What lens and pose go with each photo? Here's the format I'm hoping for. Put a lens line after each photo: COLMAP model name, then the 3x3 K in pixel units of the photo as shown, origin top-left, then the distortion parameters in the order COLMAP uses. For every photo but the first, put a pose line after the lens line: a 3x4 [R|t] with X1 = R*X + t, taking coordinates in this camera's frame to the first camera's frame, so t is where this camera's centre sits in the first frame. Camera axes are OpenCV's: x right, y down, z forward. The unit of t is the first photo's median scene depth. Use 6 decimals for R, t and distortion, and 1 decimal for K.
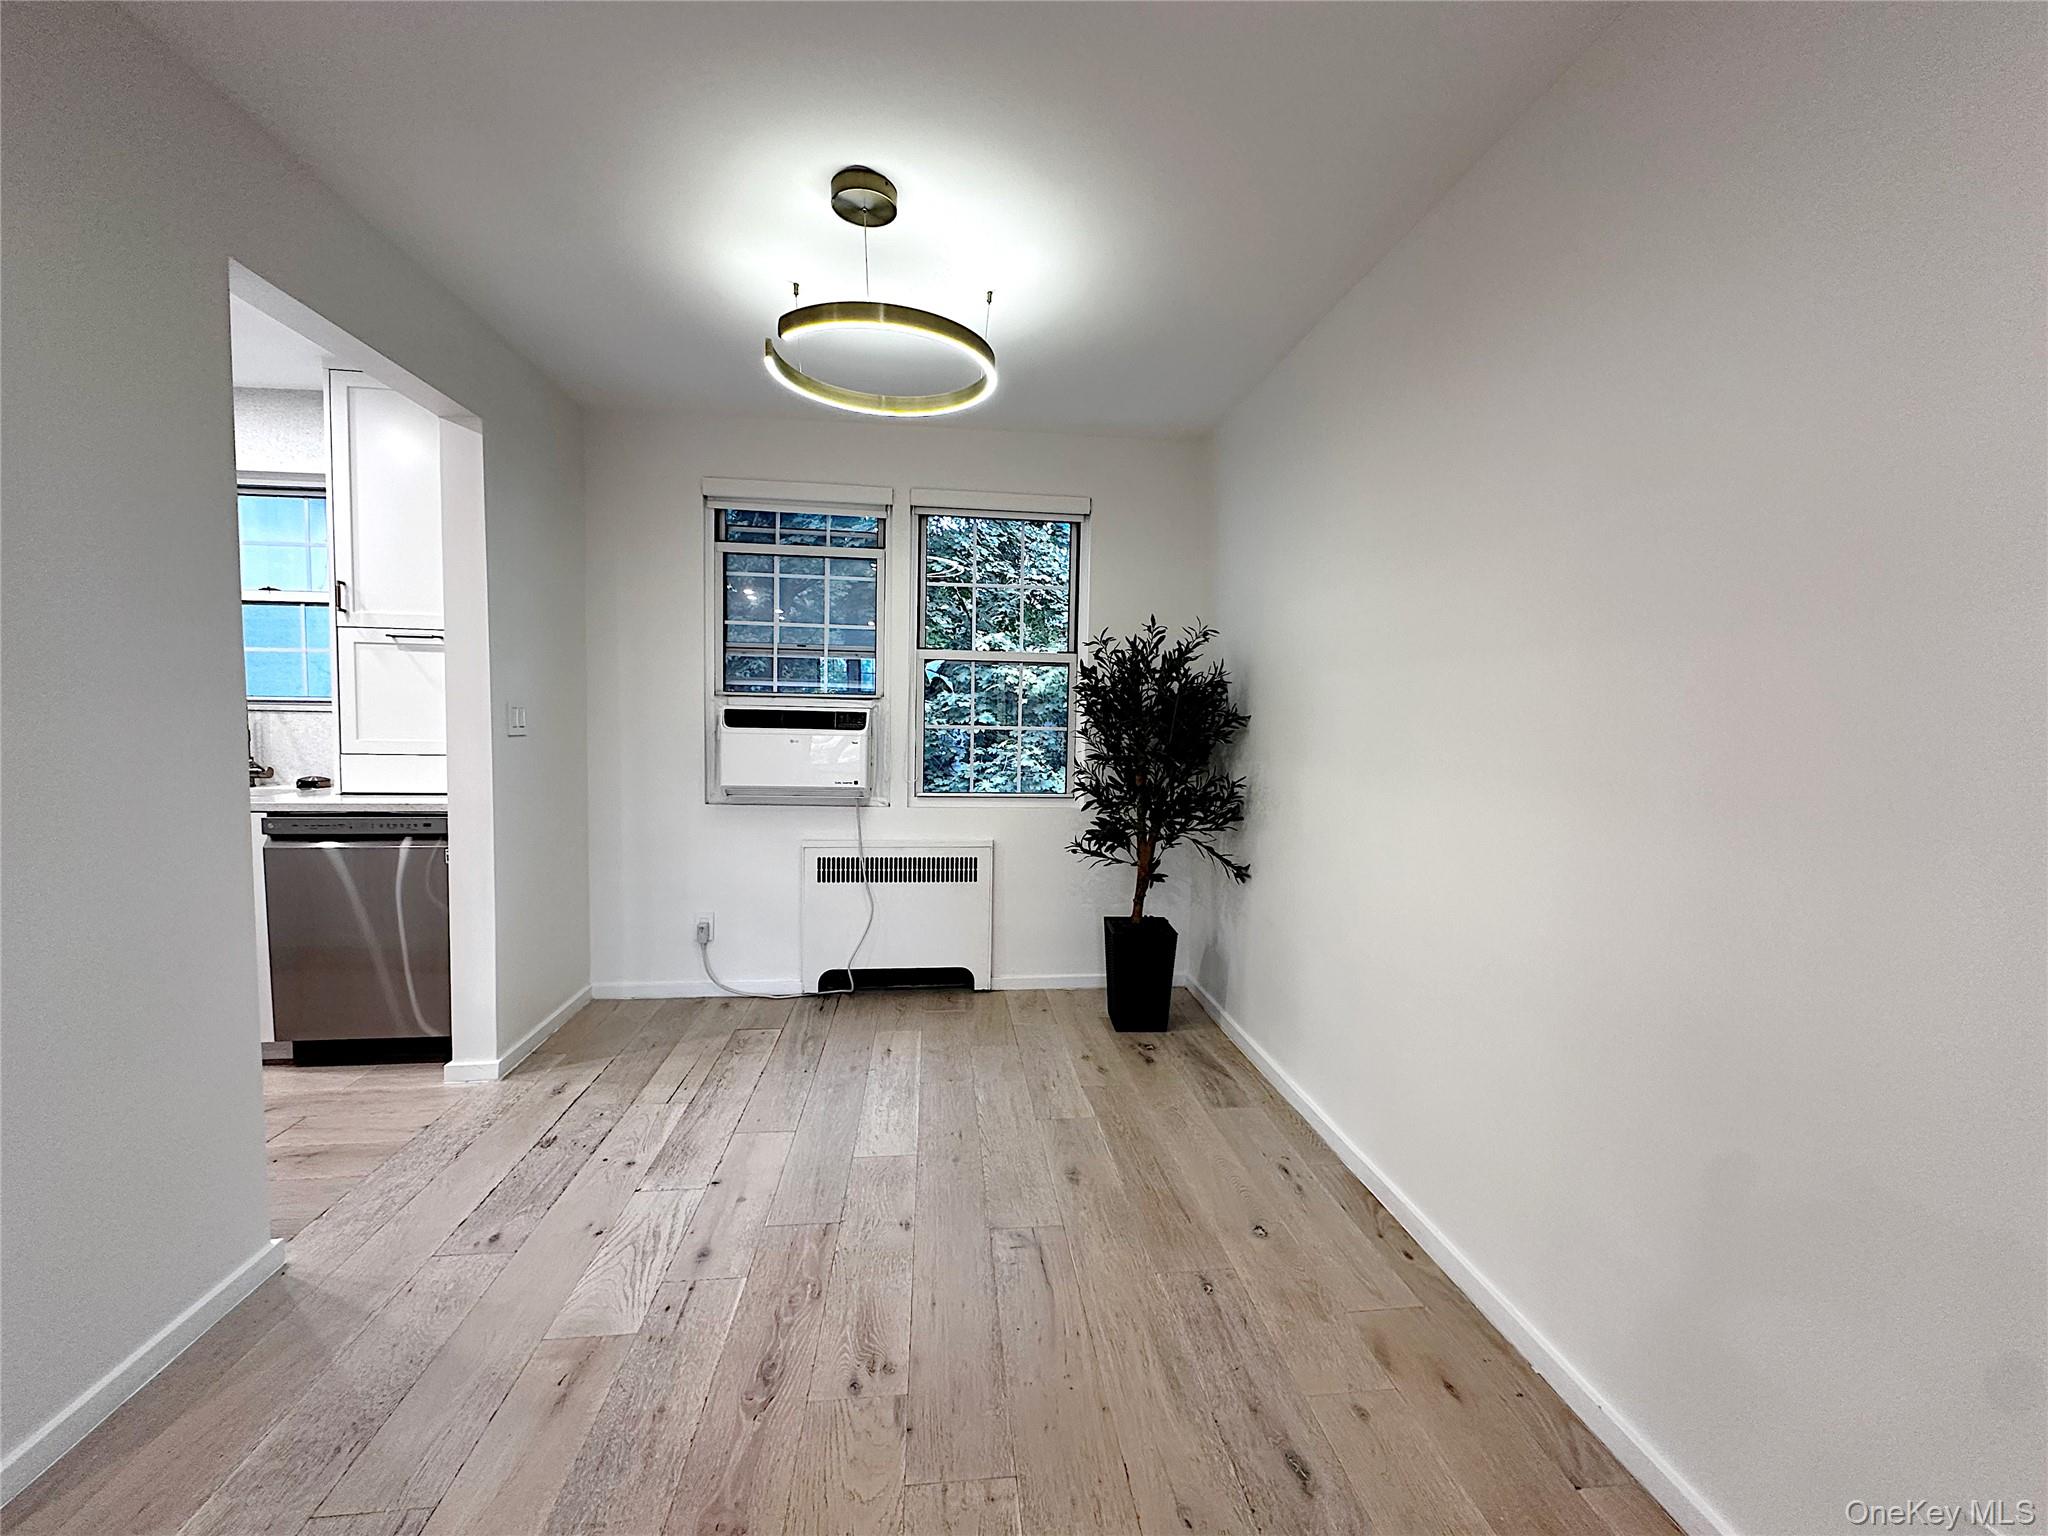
lens RADIAL K [[822.2, 0, 1024.0], [0, 822.2, 768.0], [0, 0, 1]] dist [-0.002317, 0.000071]
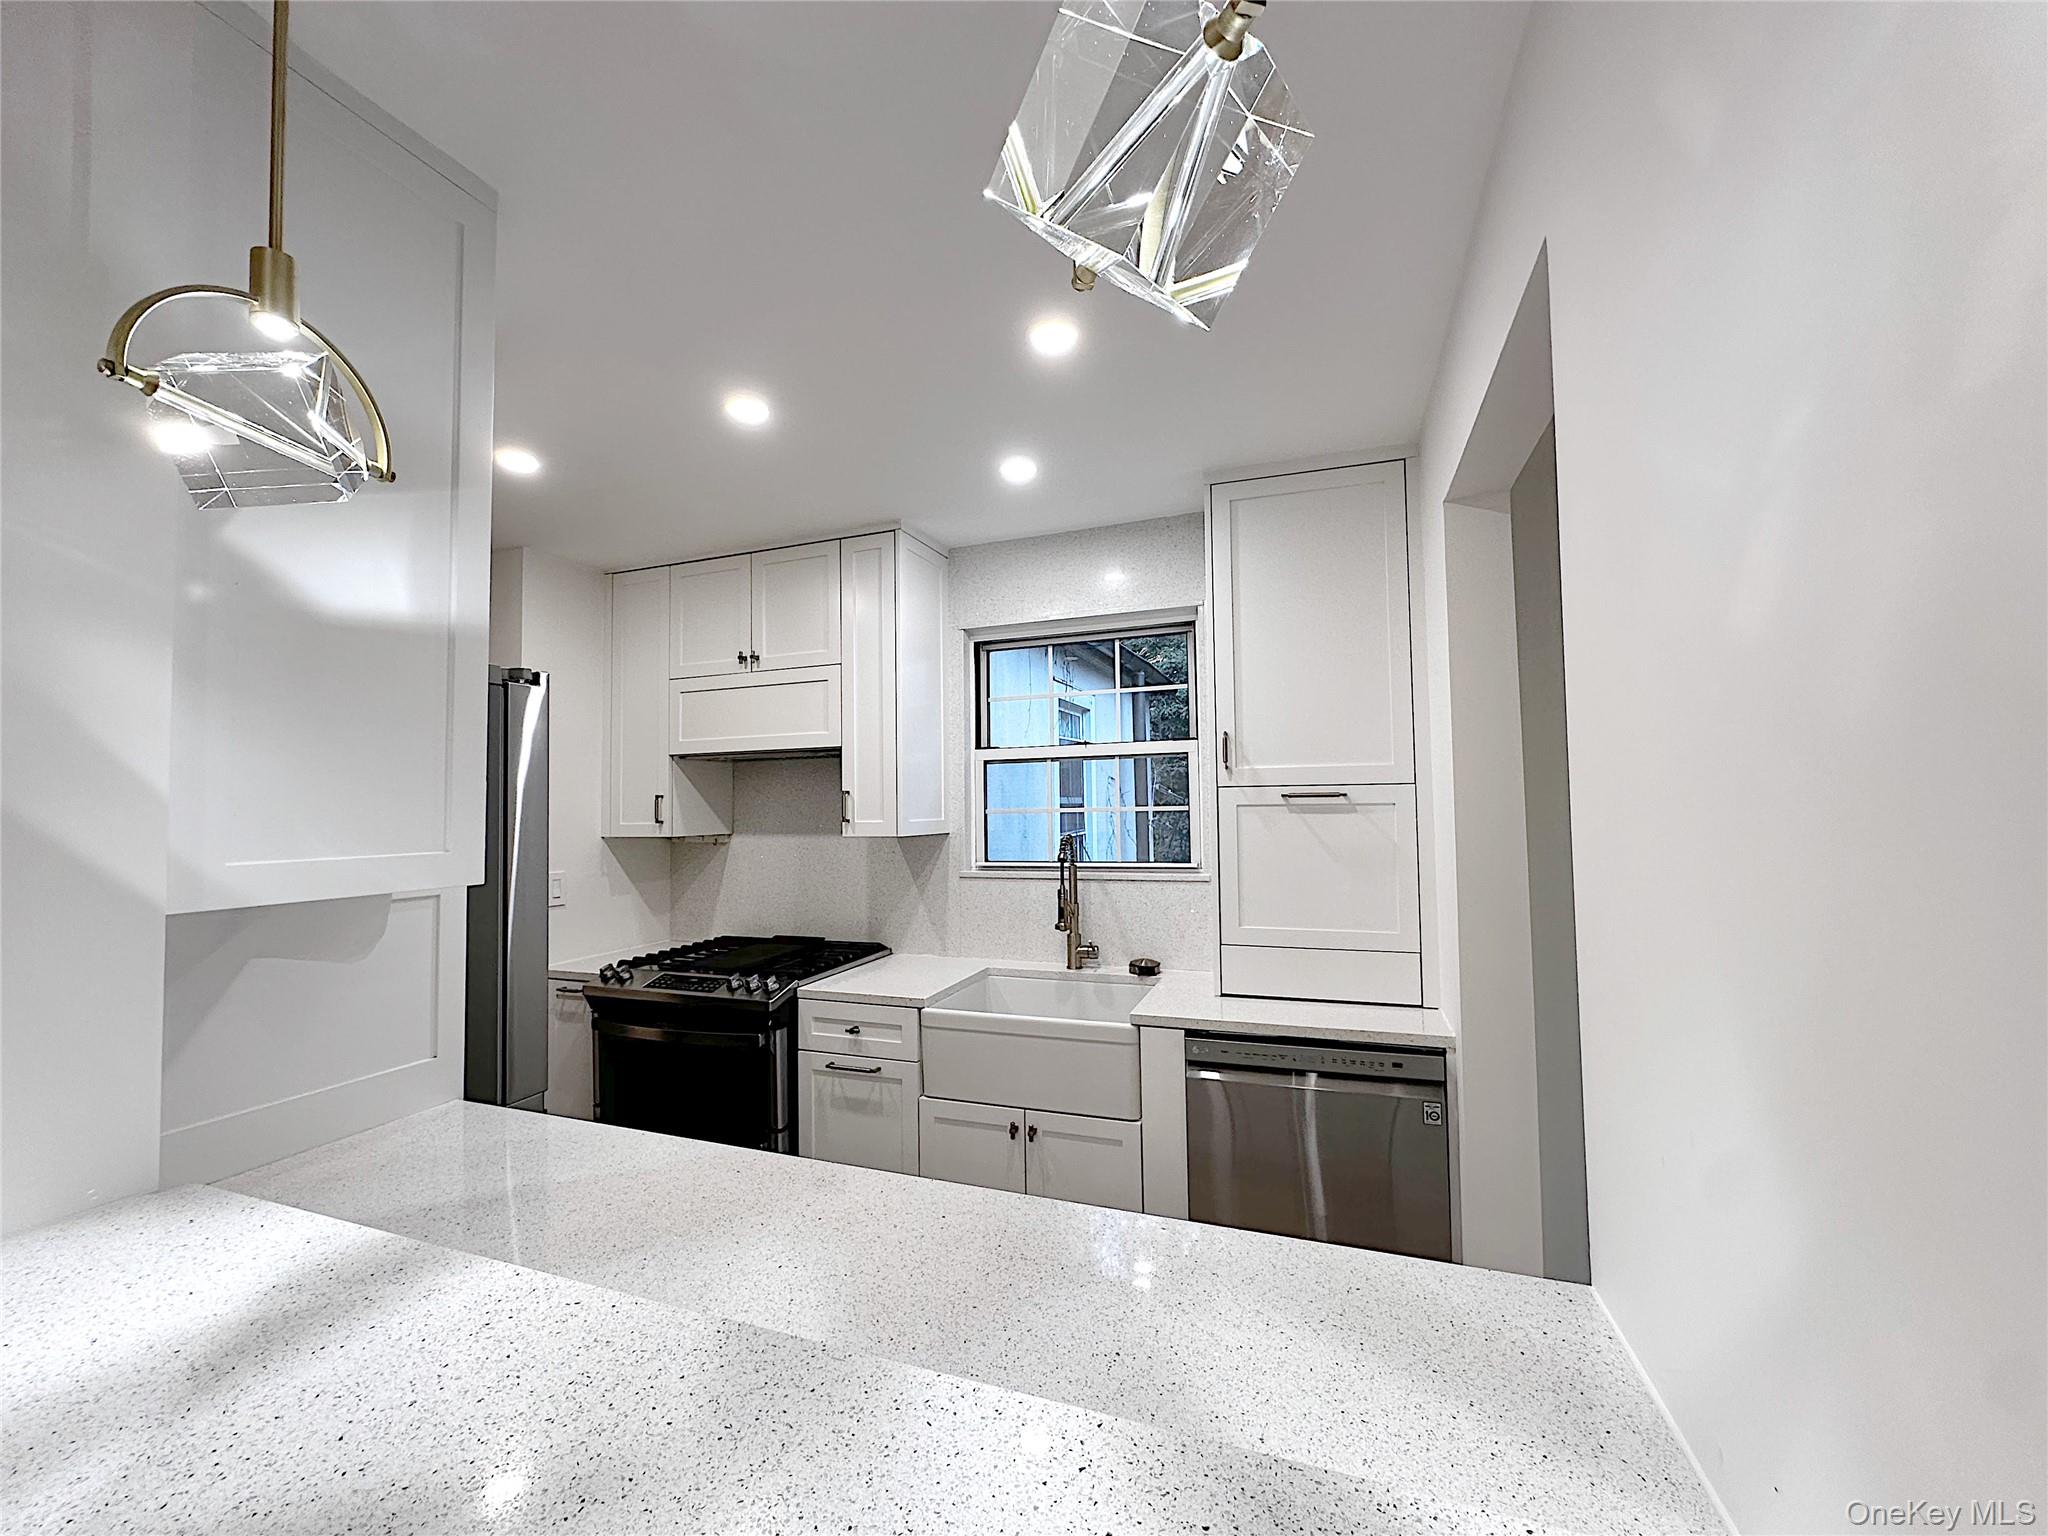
lens RADIAL K [[817.6, 0, 1030.0], [0, 817.6, 768.5], [0, 0, 1]] dist [-0.003145, 0.000092]
pose [[0.896298, -0.050655, -0.440549, -0.644028], [0.002594, 0.994036, -0.109019, -0.102305], [0.443444, 0.096571, 0.891084, 0.193073]]
